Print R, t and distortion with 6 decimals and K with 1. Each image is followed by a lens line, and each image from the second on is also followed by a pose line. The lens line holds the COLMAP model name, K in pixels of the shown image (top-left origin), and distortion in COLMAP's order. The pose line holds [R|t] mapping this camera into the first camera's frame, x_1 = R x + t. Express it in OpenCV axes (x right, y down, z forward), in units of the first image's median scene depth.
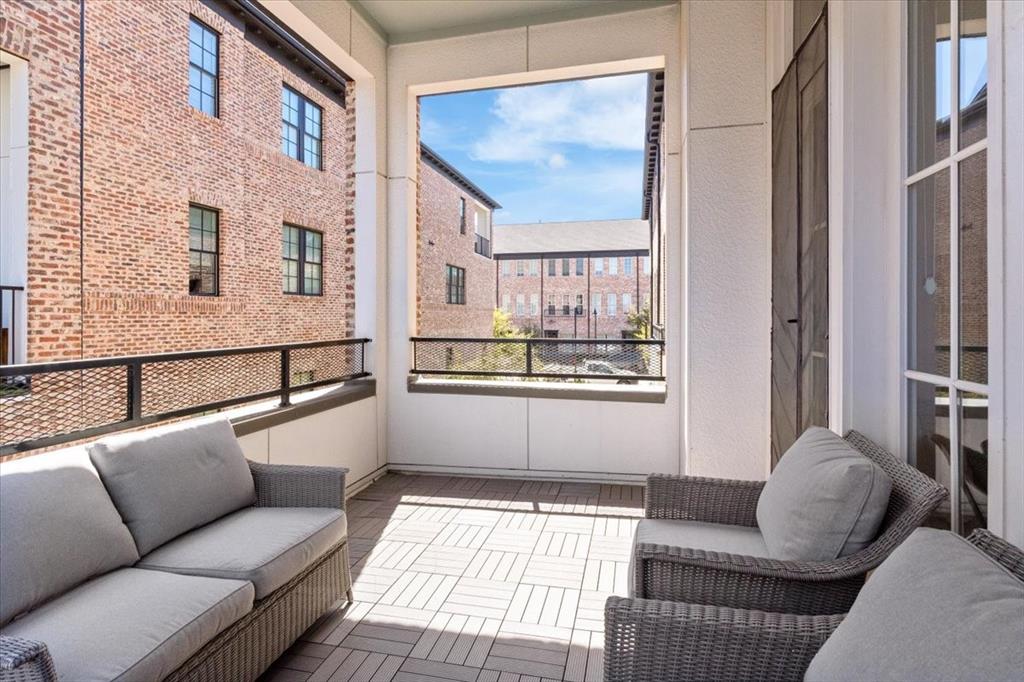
lens RADIAL K [[496.9, 0, 514.9], [0, 496.9, 318.0], [0, 0, 1]] dist [-0.000204, -0.000175]
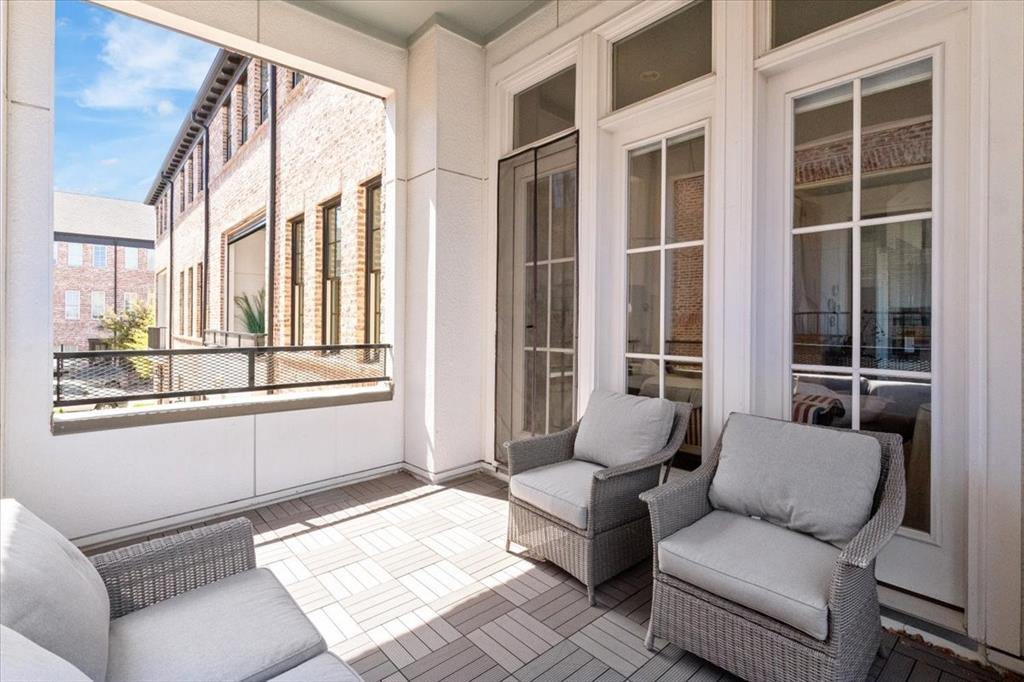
lens RADIAL K [[496.9, 0, 514.9], [0, 496.9, 318.0], [0, 0, 1]] dist [-0.000204, -0.000175]
pose [[0.577388, 0.008228, 0.816428, -0.442638], [-0.000230, 0.999951, -0.009915, -0.002041], [-0.816470, 0.005537, 0.577362, 0.119892]]
